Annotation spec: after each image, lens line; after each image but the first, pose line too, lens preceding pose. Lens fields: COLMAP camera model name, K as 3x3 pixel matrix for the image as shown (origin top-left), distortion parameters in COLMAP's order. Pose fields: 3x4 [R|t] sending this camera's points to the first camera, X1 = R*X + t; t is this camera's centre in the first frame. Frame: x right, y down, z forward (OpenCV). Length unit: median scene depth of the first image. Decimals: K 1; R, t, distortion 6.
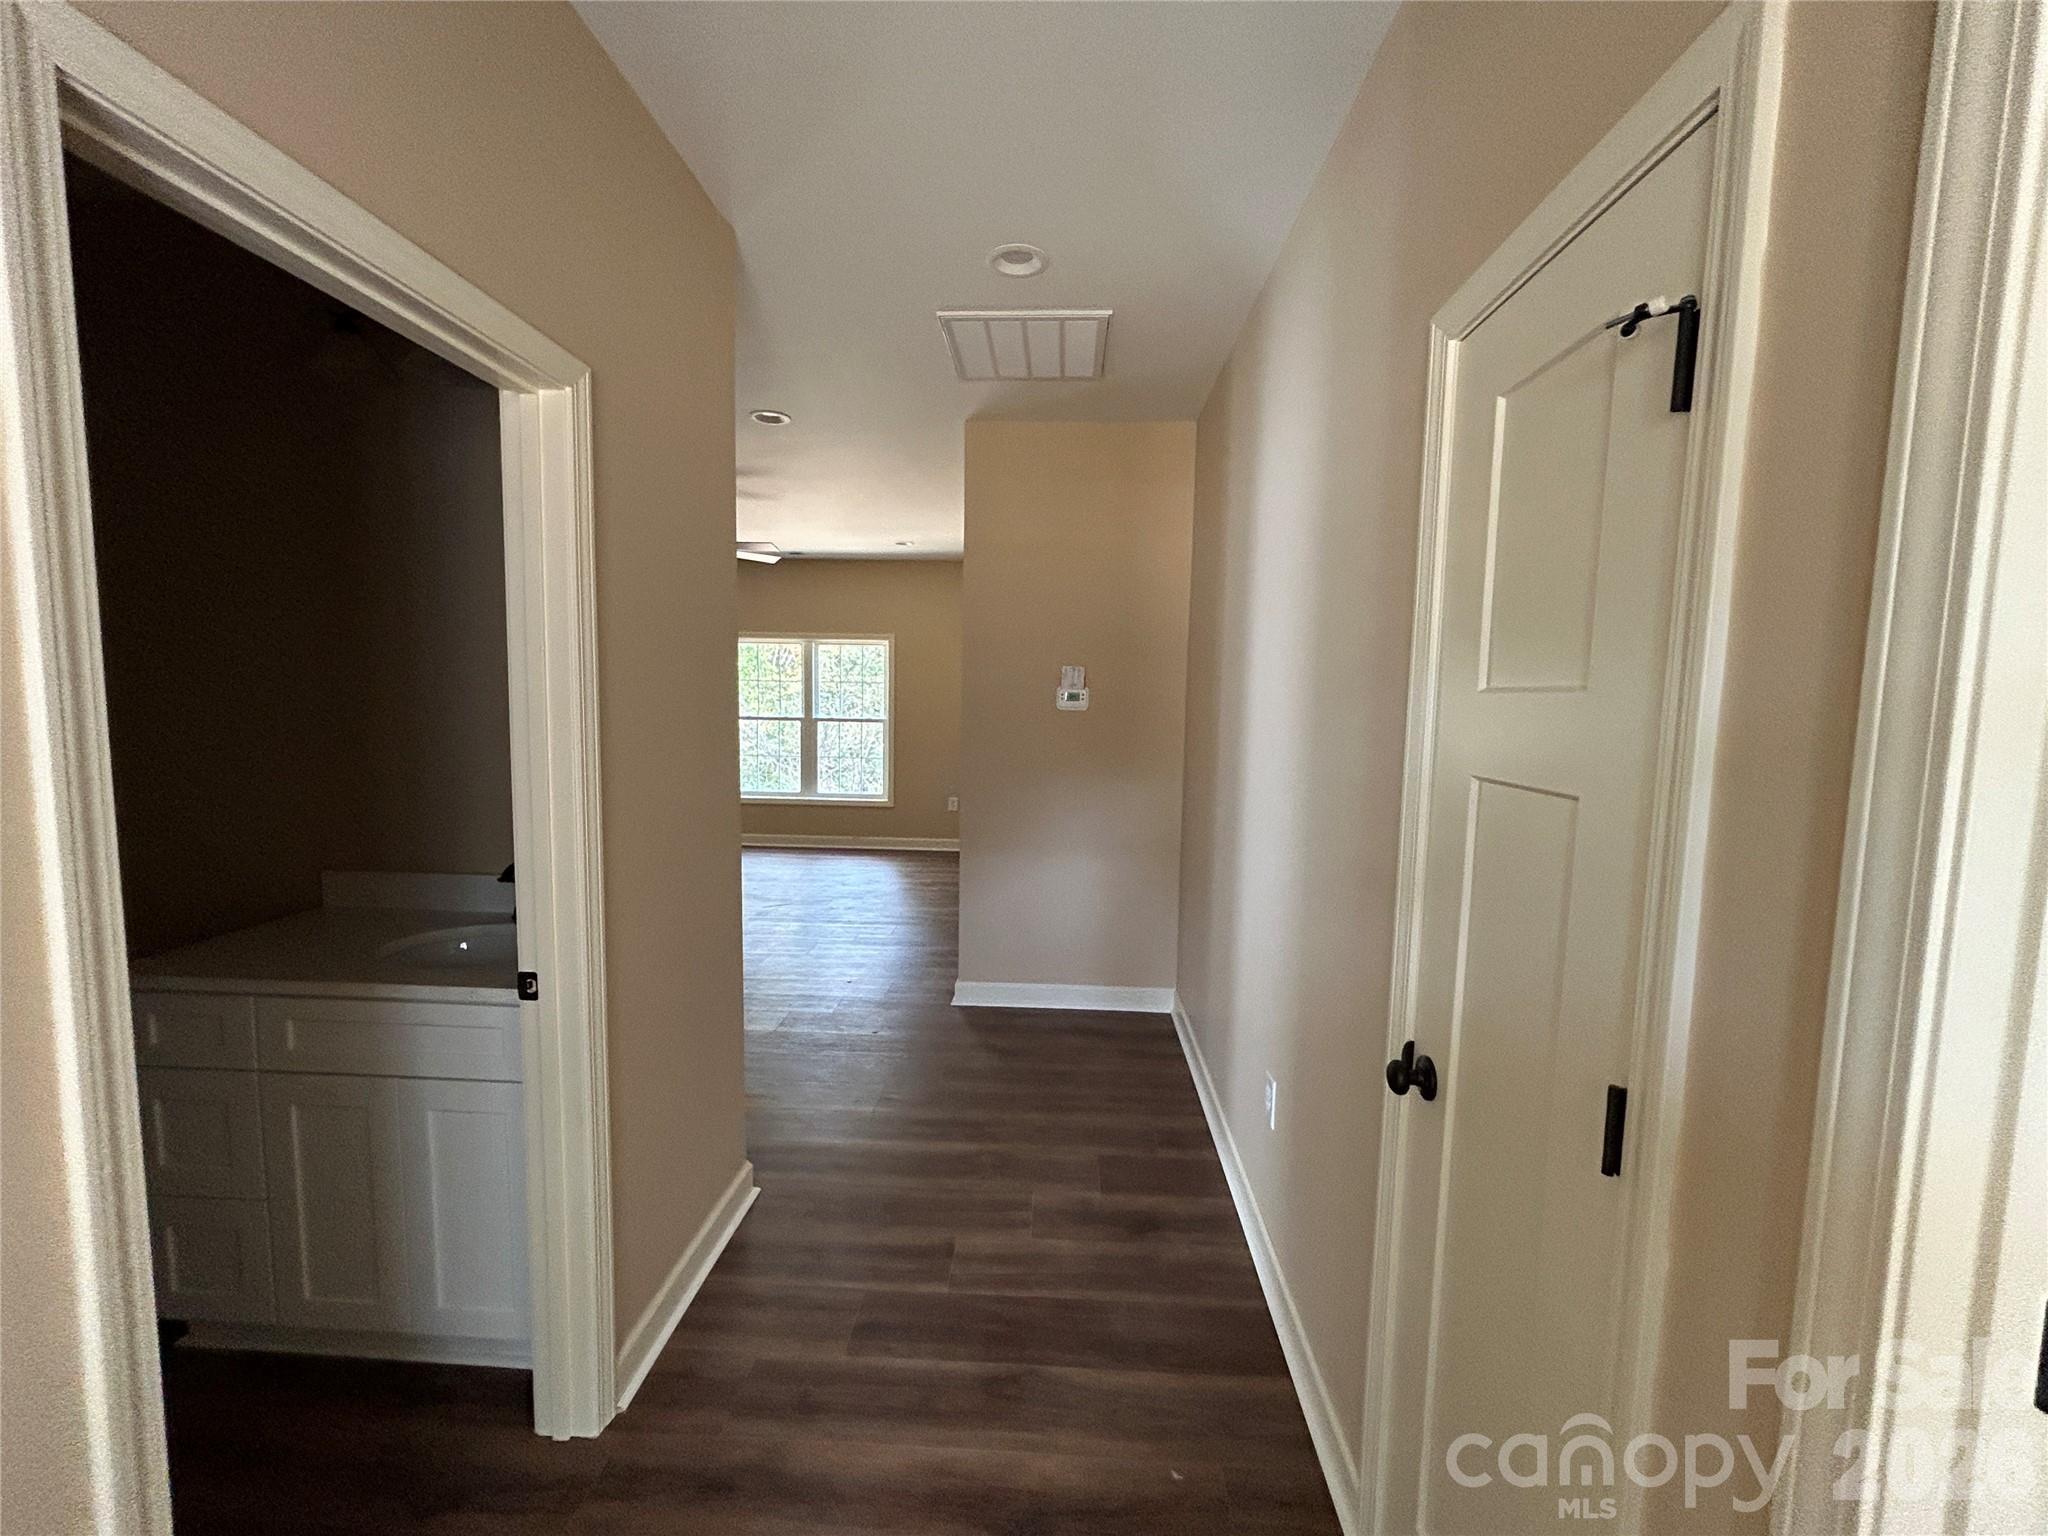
lens RADIAL K [[829.1, 0, 1021.2], [0, 829.1, 765.6], [0, 0, 1]] dist [-0.002227, 0.000751]
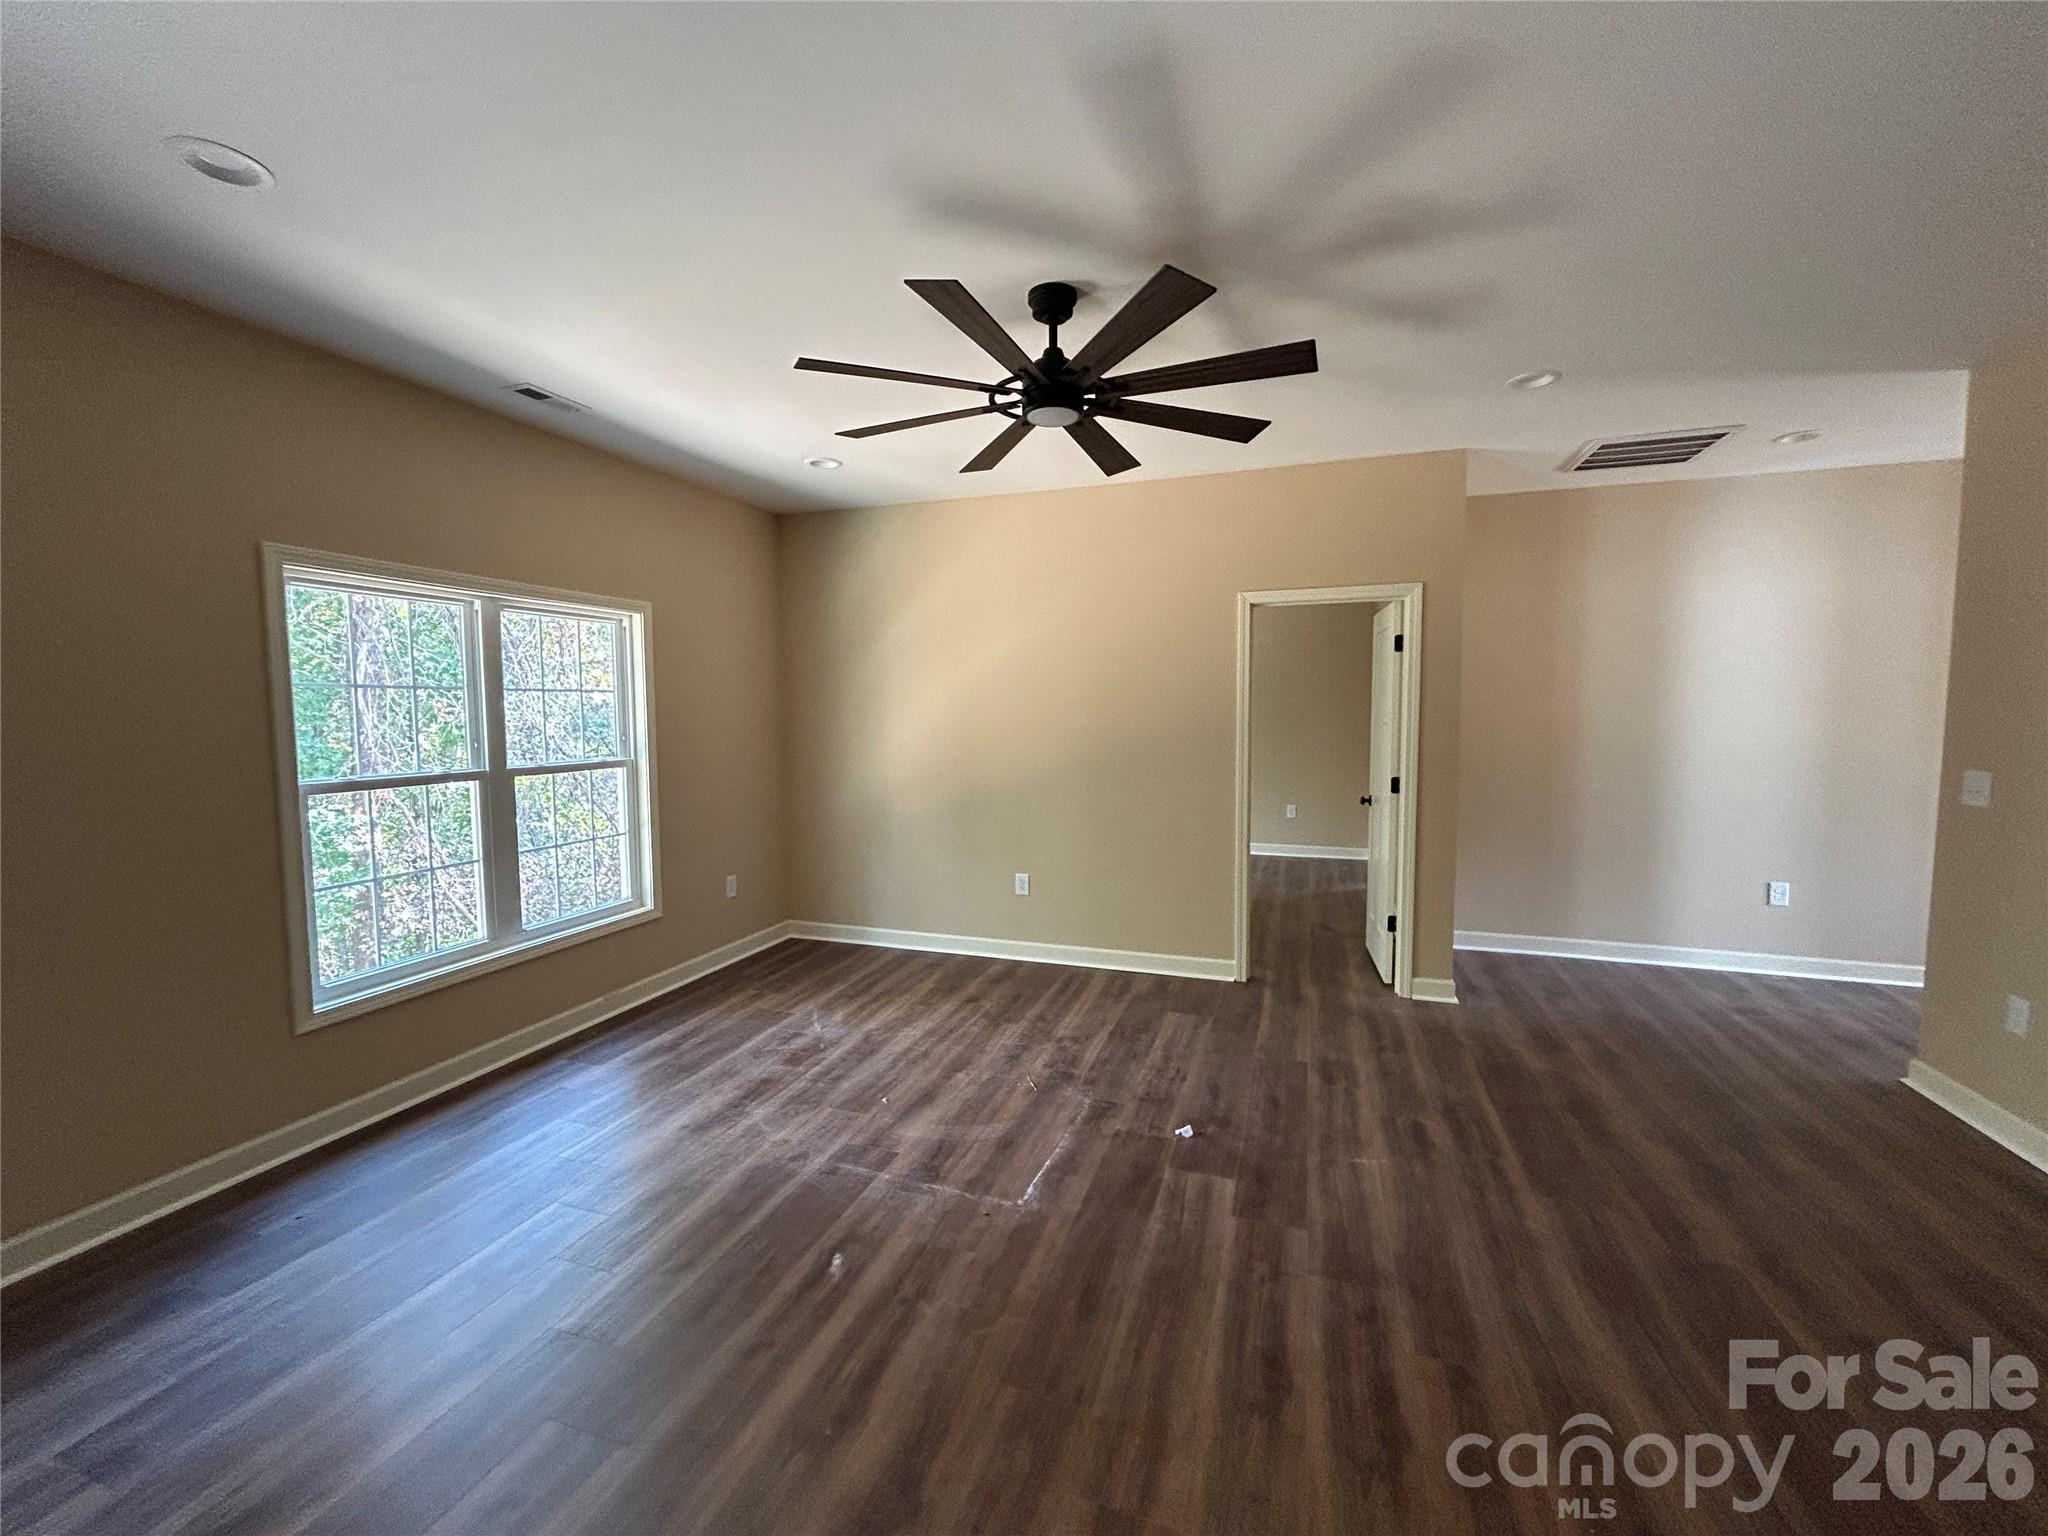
lens RADIAL K [[829.1, 0, 1021.2], [0, 829.1, 765.6], [0, 0, 1]] dist [-0.002227, 0.000751]
pose [[0.287237, -0.083435, 0.954219, -0.601538], [0.084877, 0.994497, 0.061407, -0.063729], [-0.954092, 0.063353, 0.292738, 0.598336]]
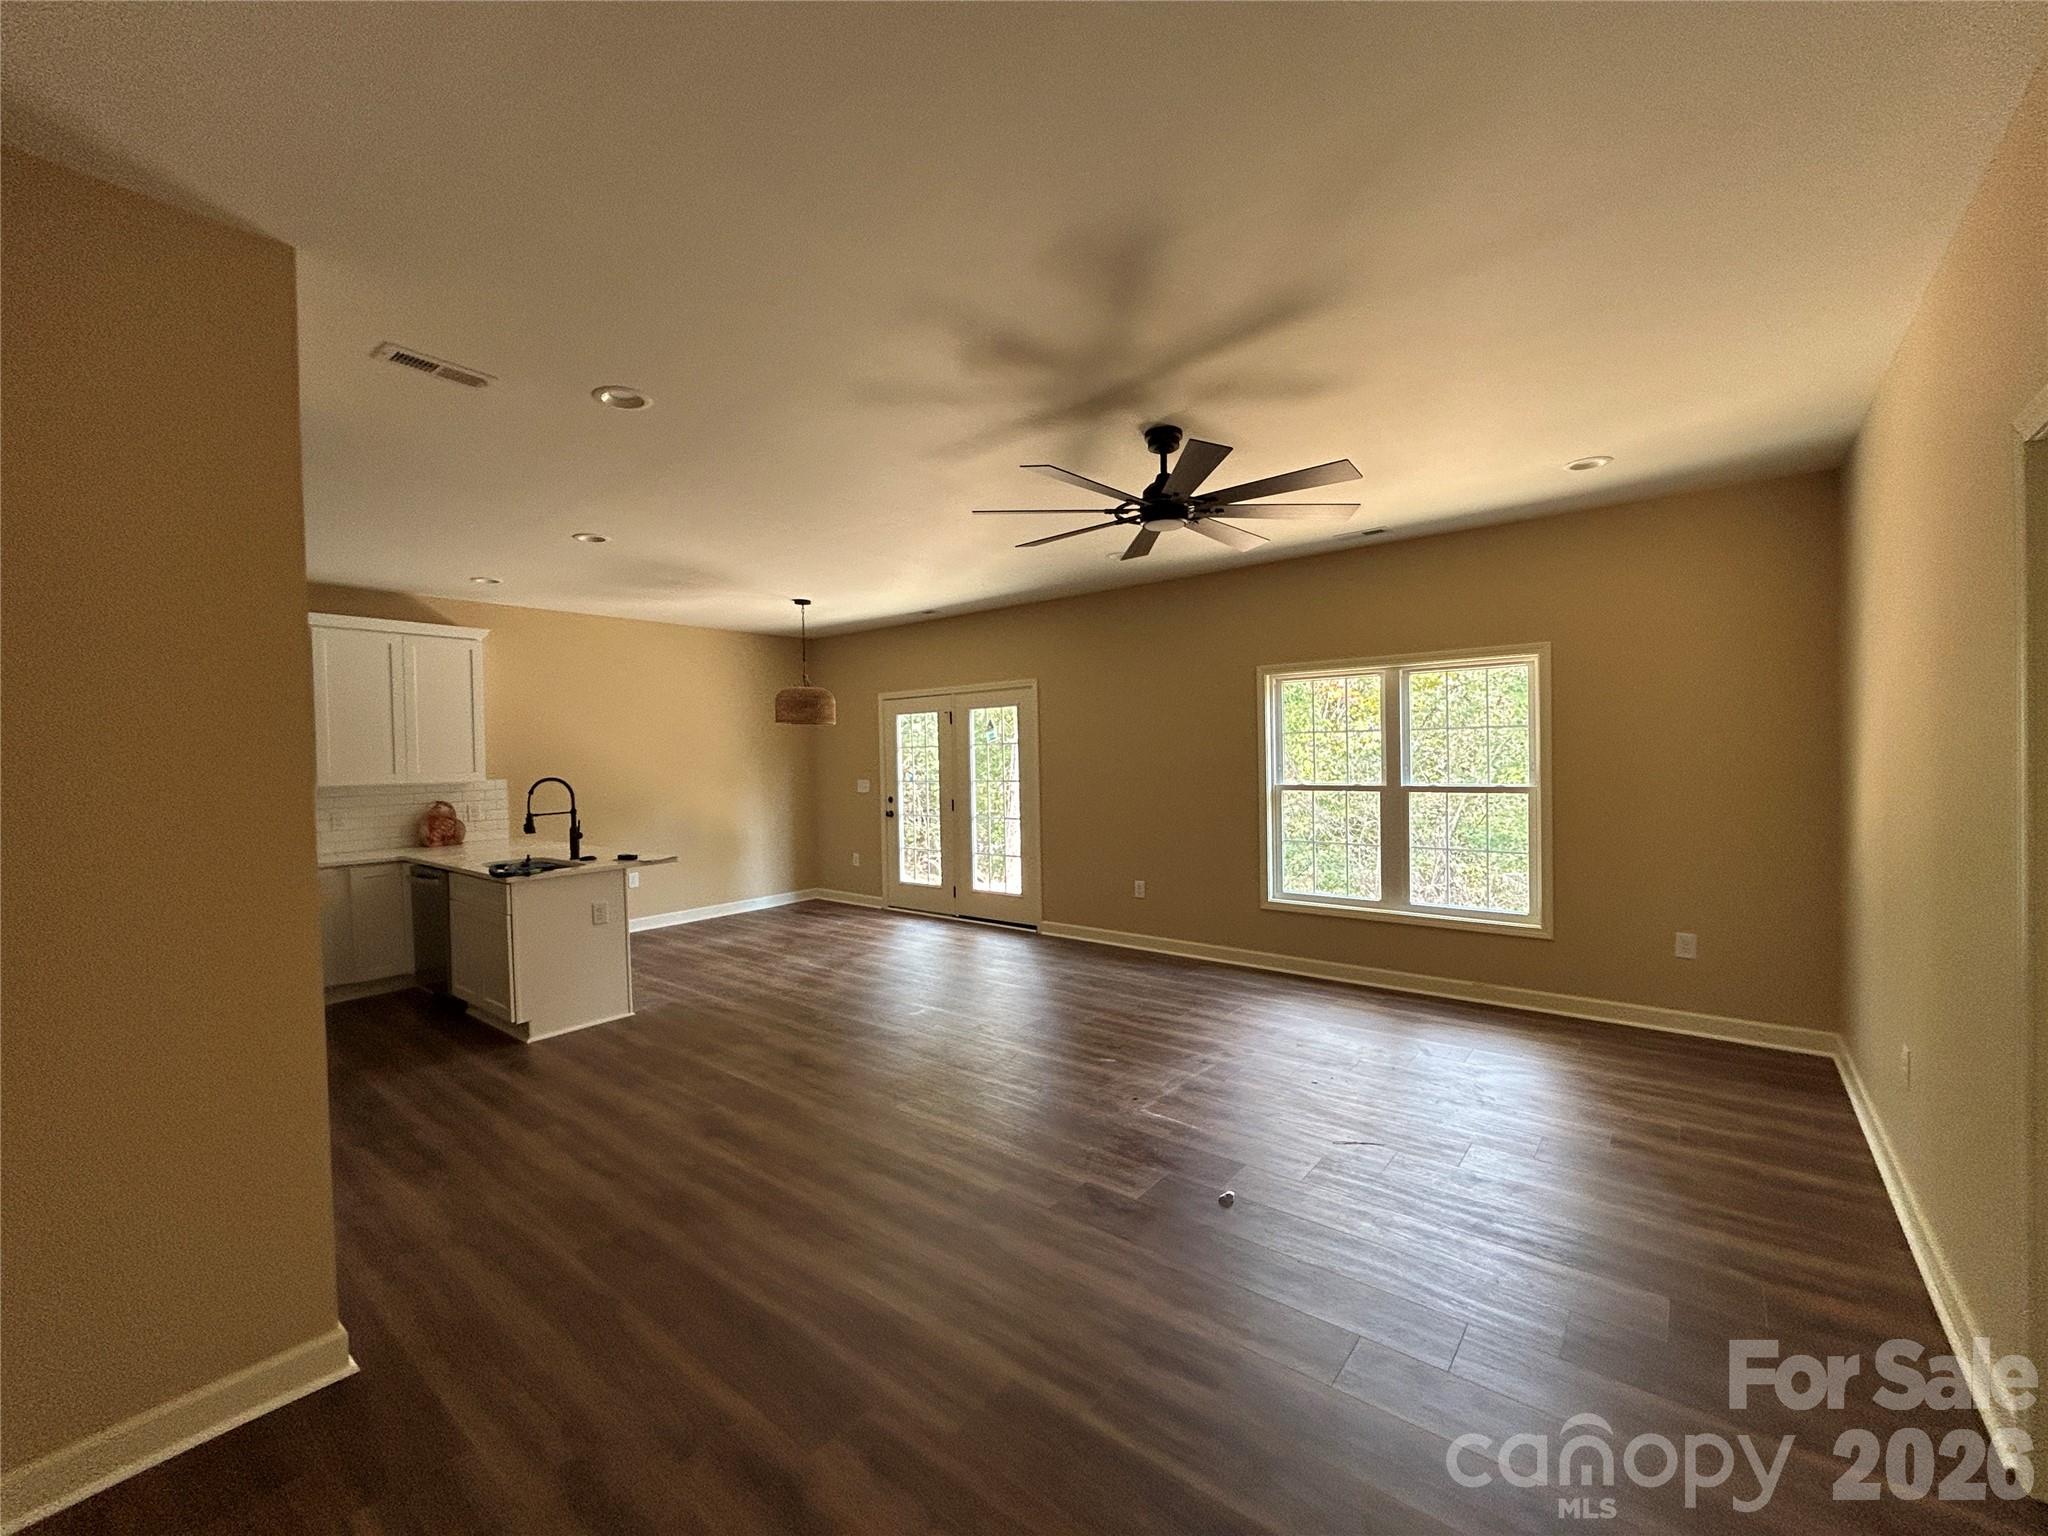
lens RADIAL K [[829.1, 0, 1021.2], [0, 829.1, 765.6], [0, 0, 1]] dist [-0.002227, 0.000751]
pose [[0.800421, -0.023057, -0.598995, -0.101558], [-0.015436, 0.998136, -0.059047, -0.031192], [0.599240, 0.056509, 0.798573, 0.309008]]
